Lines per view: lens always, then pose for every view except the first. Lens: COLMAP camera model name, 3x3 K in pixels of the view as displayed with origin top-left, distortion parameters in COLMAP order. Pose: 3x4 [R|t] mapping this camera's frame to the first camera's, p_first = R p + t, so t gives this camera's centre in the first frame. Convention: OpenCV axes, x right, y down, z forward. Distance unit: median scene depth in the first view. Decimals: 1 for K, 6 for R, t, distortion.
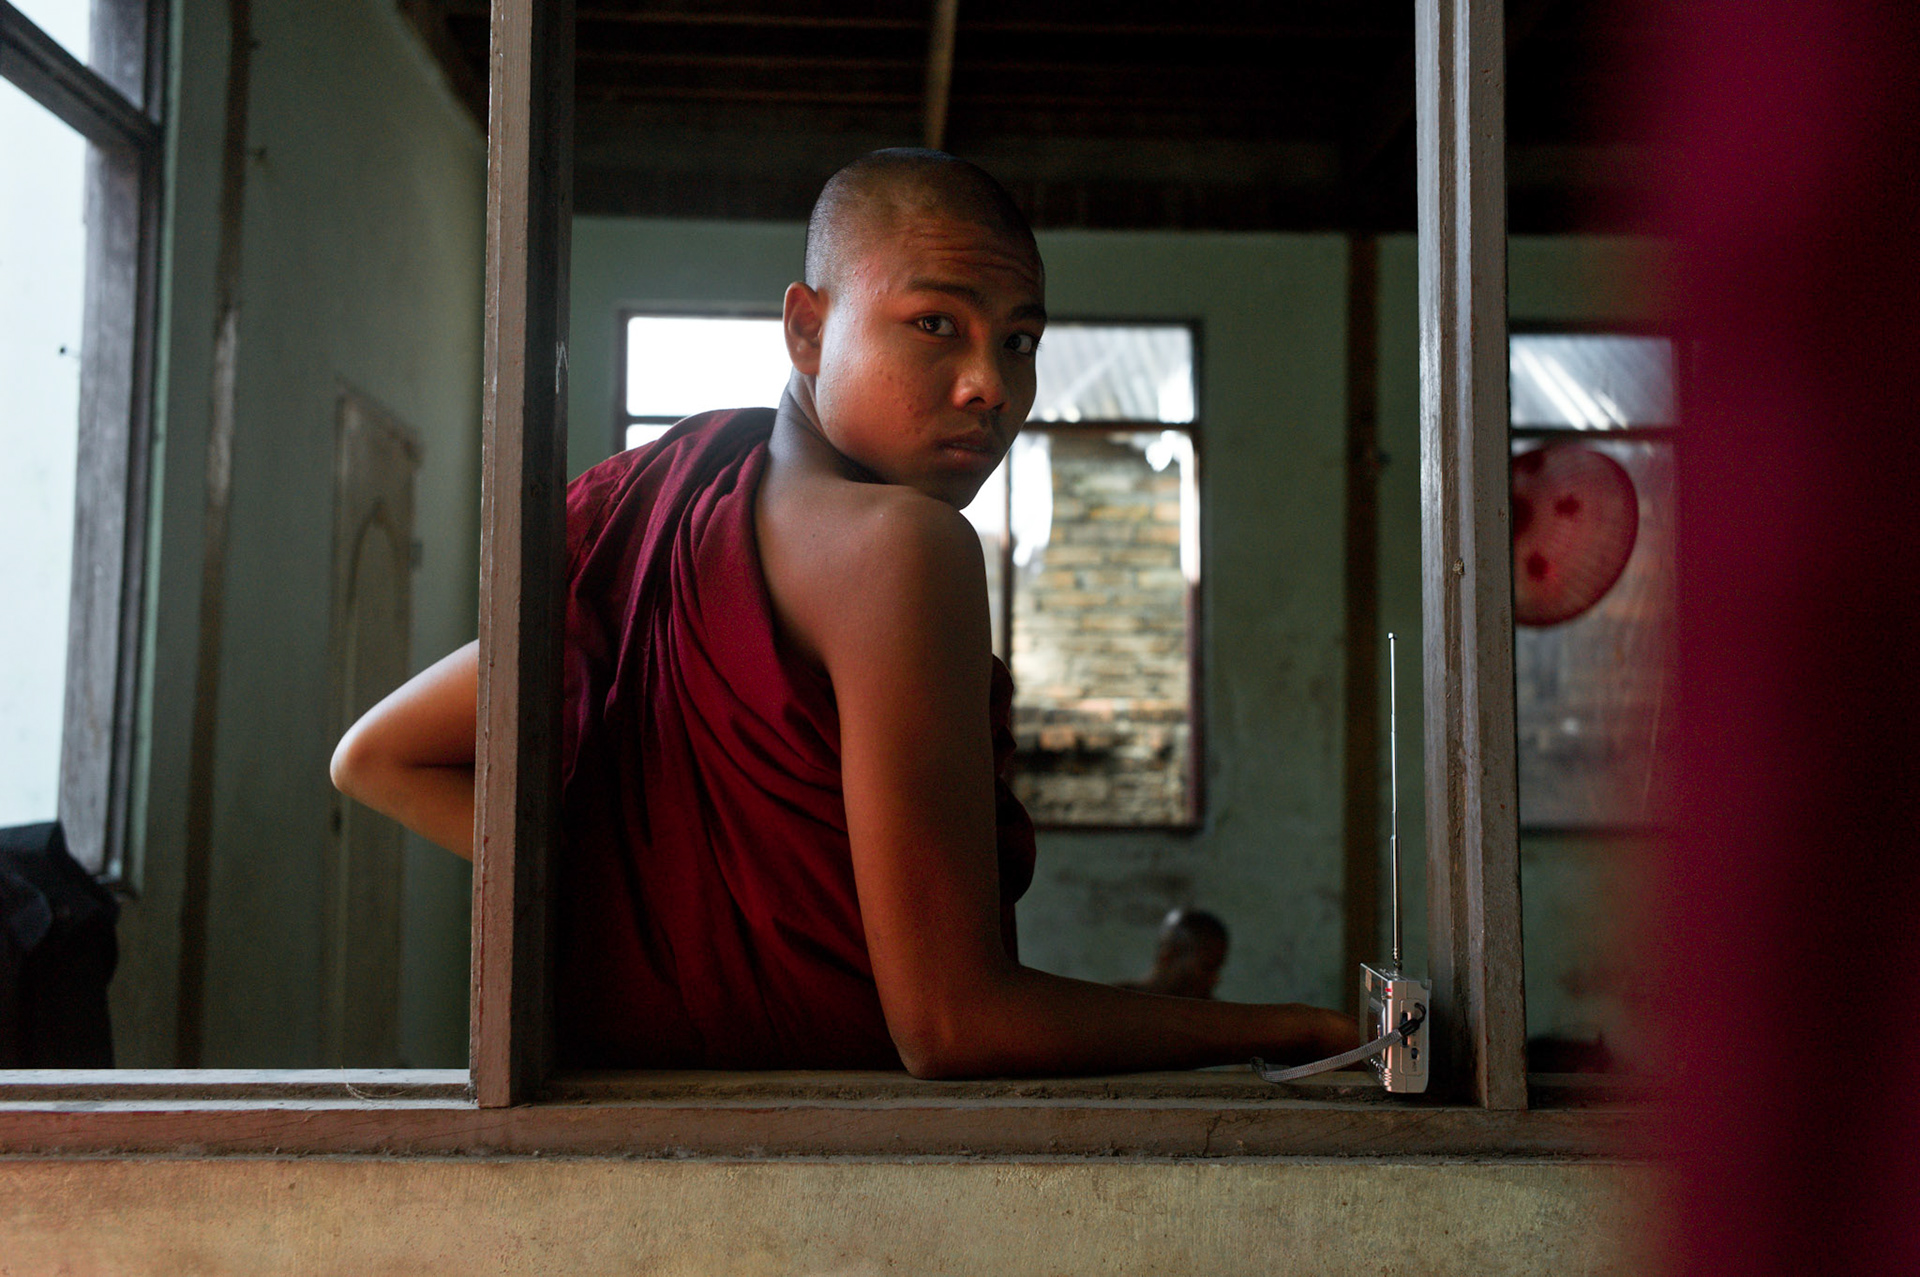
lens RADIAL K [[1960.0, 0, 933.1], [0, 1960.0, 639.9], [0, 0, 1]] dist [-0.032110, 0.162445]
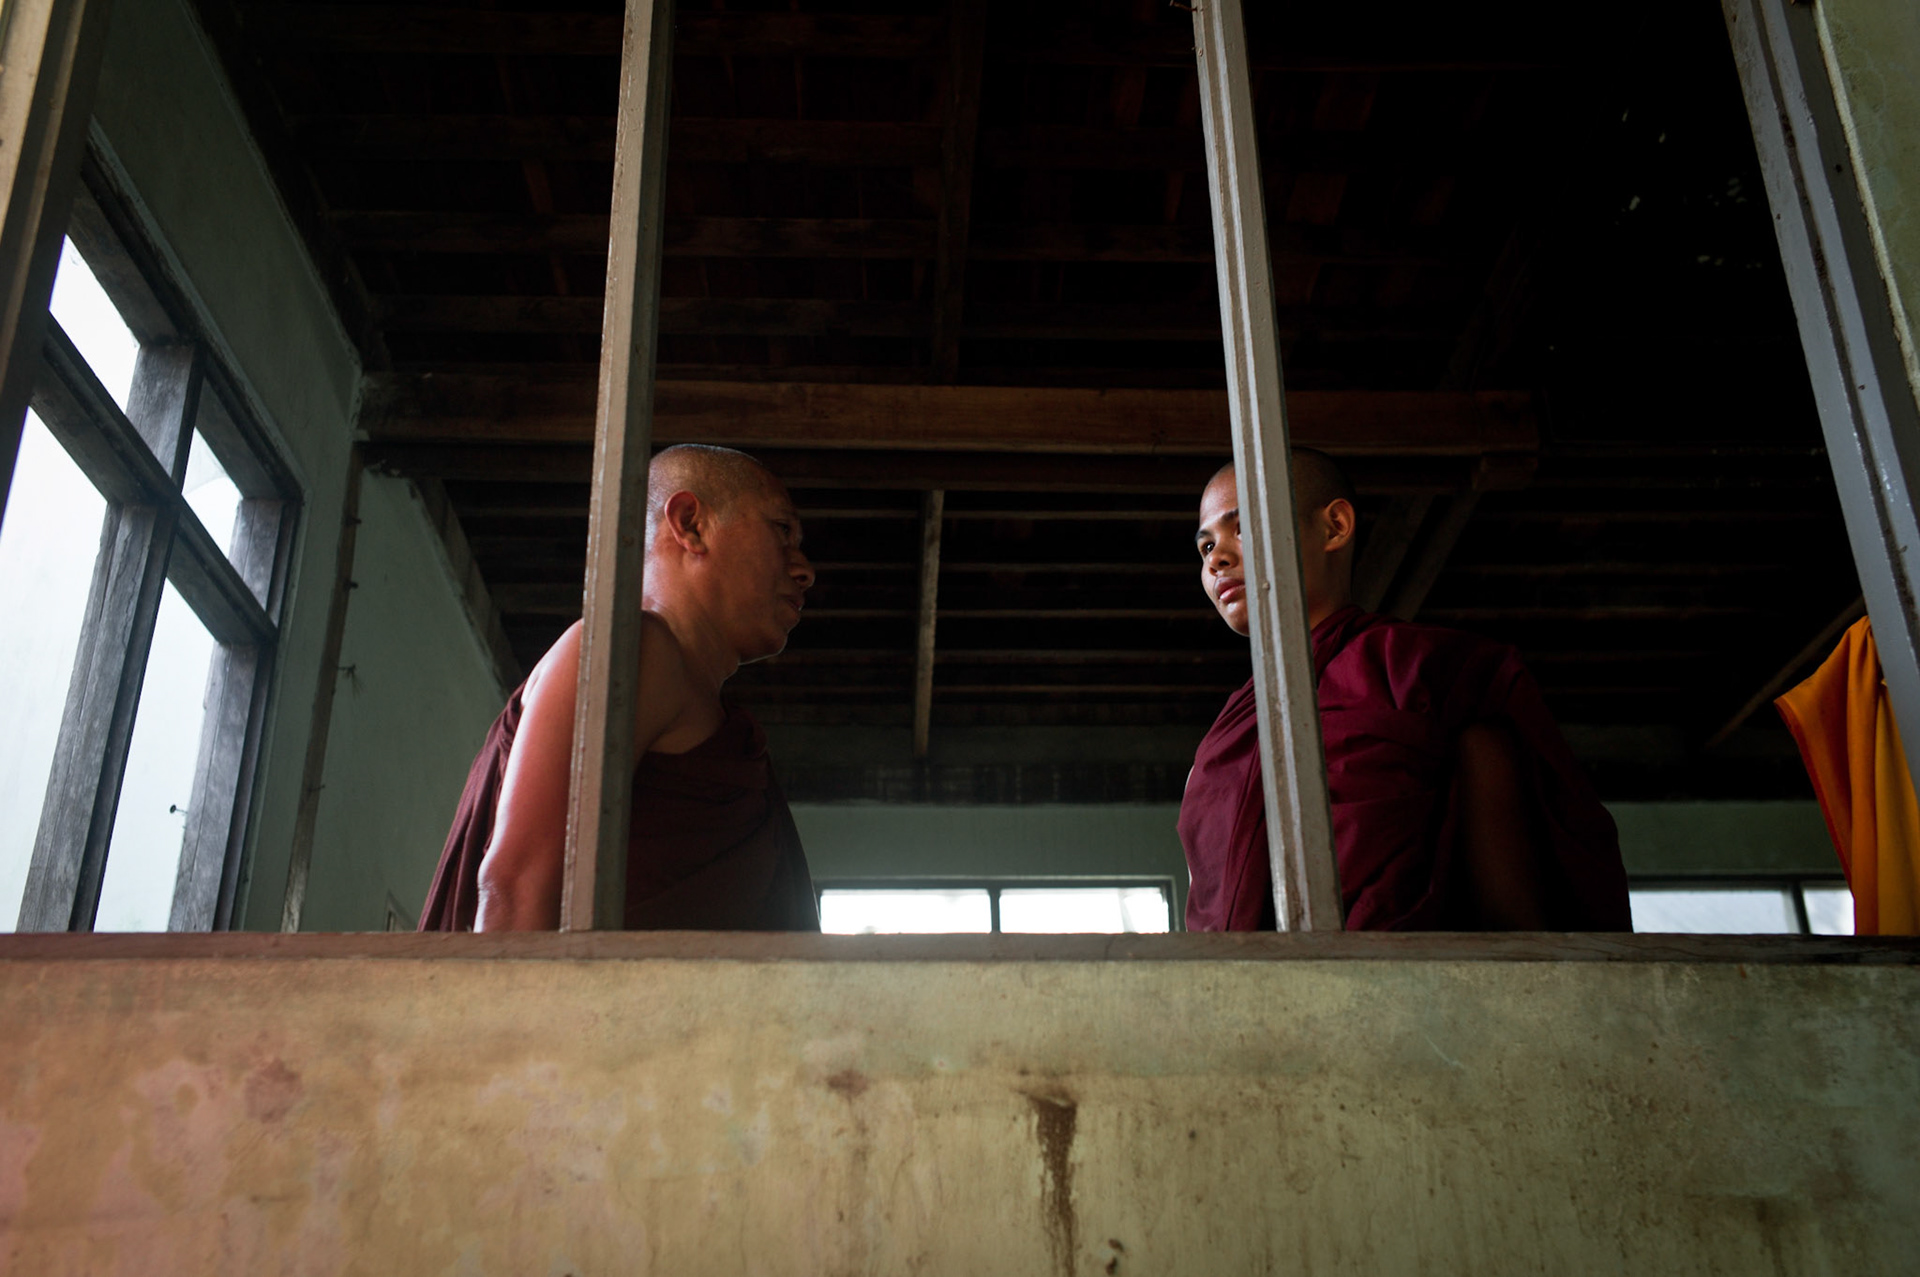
lens RADIAL K [[1960.0, 0, 933.1], [0, 1960.0, 639.9], [0, 0, 1]] dist [-0.032110, 0.162445]
pose [[0.999821, -0.018690, 0.002865, 0.021246], [0.018441, 0.930367, -0.366166, 0.555022], [0.004178, 0.366153, 0.930545, -0.344013]]
